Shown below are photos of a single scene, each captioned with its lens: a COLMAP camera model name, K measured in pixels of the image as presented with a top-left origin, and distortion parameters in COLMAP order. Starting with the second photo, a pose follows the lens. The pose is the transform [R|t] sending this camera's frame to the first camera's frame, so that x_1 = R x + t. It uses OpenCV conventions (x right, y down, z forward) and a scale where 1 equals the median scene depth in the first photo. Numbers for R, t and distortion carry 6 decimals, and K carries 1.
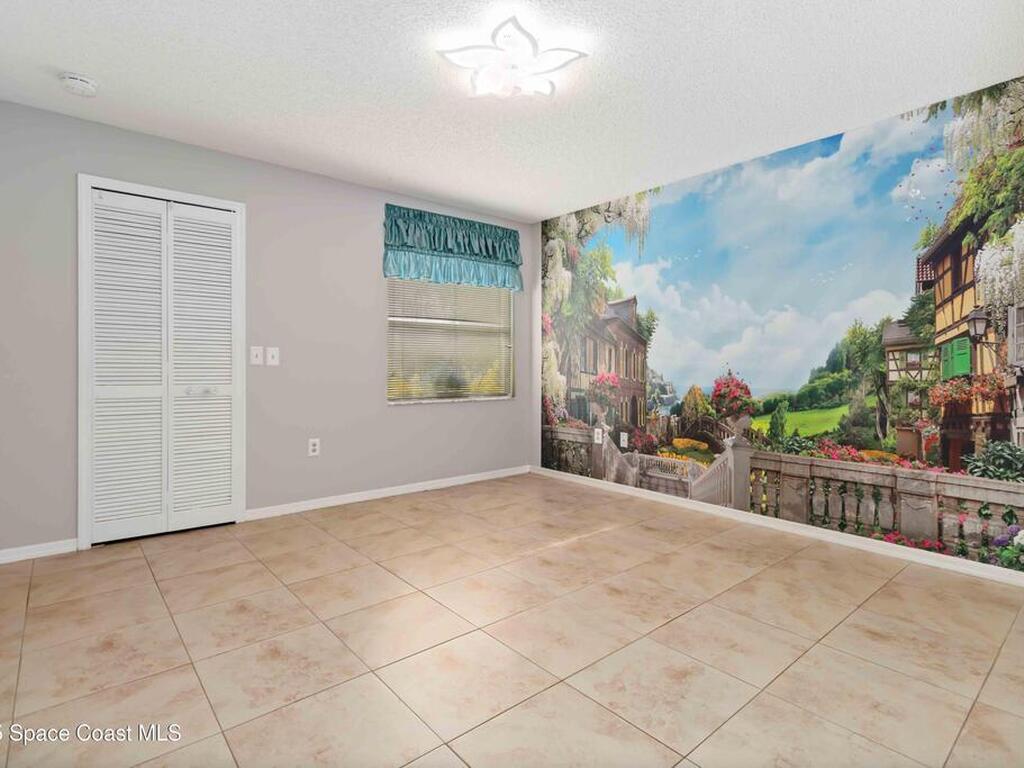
lens RADIAL K [[531.7, 0, 513.7], [0, 531.7, 389.7], [0, 0, 1]] dist [0.001011, 0.000928]
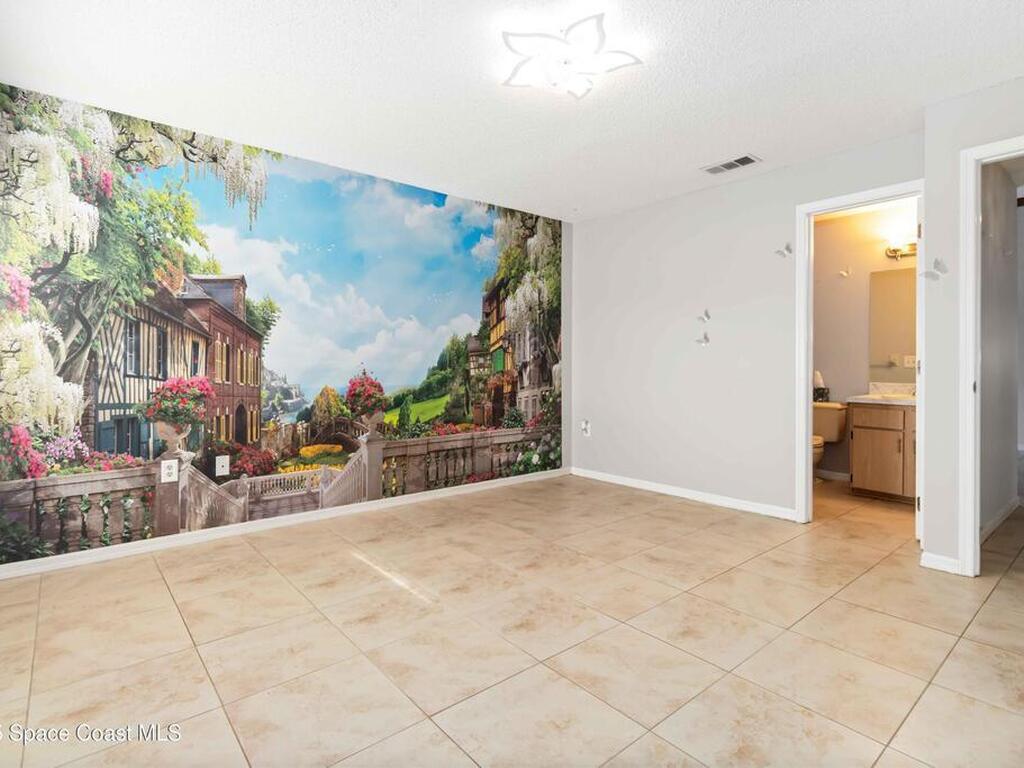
lens RADIAL K [[531.7, 0, 512.1], [0, 531.7, 387.5], [0, 0, 1]] dist [0.001011, 0.000928]
pose [[0.007714, -0.044001, 0.999002, -0.625600], [0.045541, 0.998010, 0.043606, -0.033869], [-0.998933, 0.045159, 0.009702, 0.691391]]
